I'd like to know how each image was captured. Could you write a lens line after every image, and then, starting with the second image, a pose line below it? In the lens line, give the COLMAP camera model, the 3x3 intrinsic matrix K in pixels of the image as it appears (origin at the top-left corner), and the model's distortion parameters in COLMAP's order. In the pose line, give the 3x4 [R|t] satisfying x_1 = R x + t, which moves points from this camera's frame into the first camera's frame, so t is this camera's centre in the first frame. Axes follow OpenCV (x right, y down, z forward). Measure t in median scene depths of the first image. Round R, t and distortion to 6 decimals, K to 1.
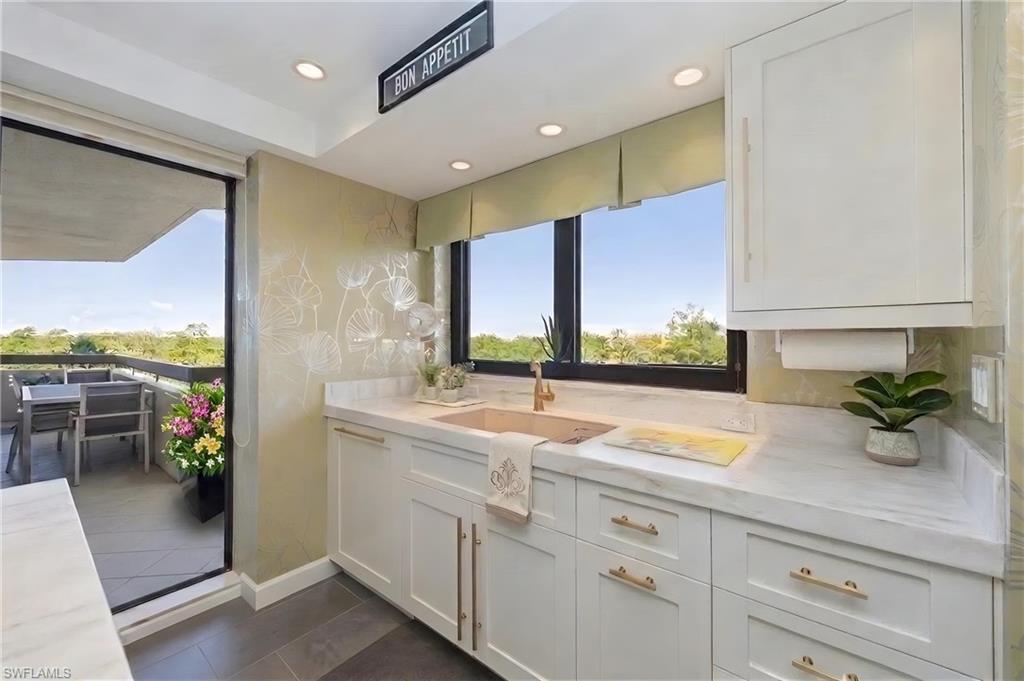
lens RADIAL K [[406.1, 0, 512.0], [0, 406.1, 340.5], [0, 0, 1]] dist [0.000359, 0.000080]
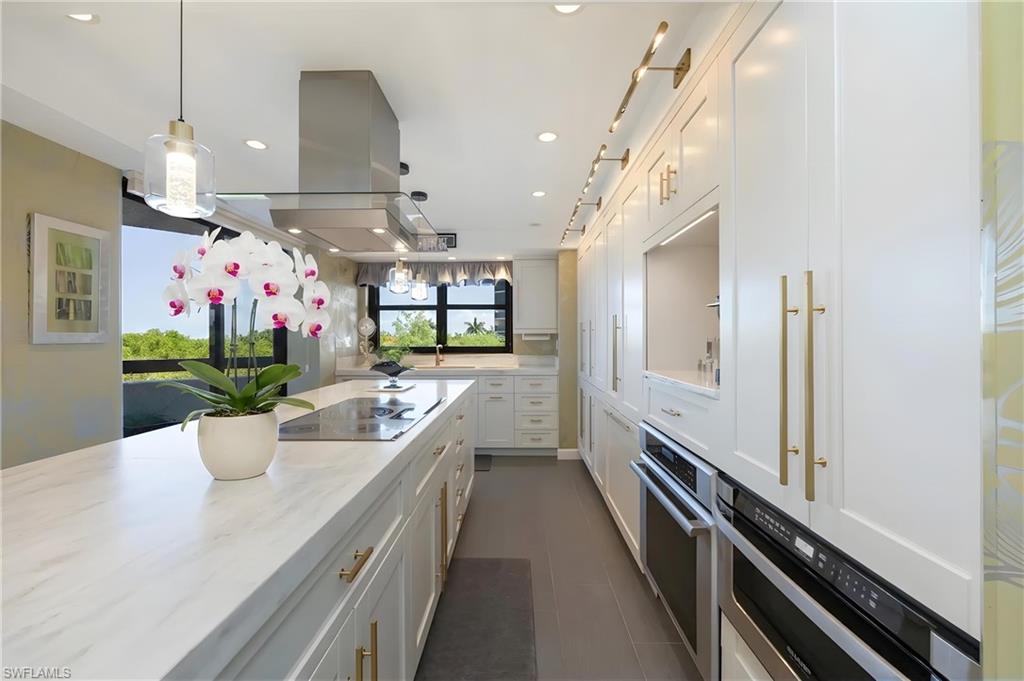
lens RADIAL K [[410.0, 0, 512.0], [0, 410.0, 340.5], [0, 0, 1]] dist [0.001133, -0.000120]
pose [[0.783164, -0.004904, 0.621796, -1.123600], [0.006025, 0.999982, 0.000298, 0.020585], [-0.621786, 0.003513, 0.783180, -1.210506]]
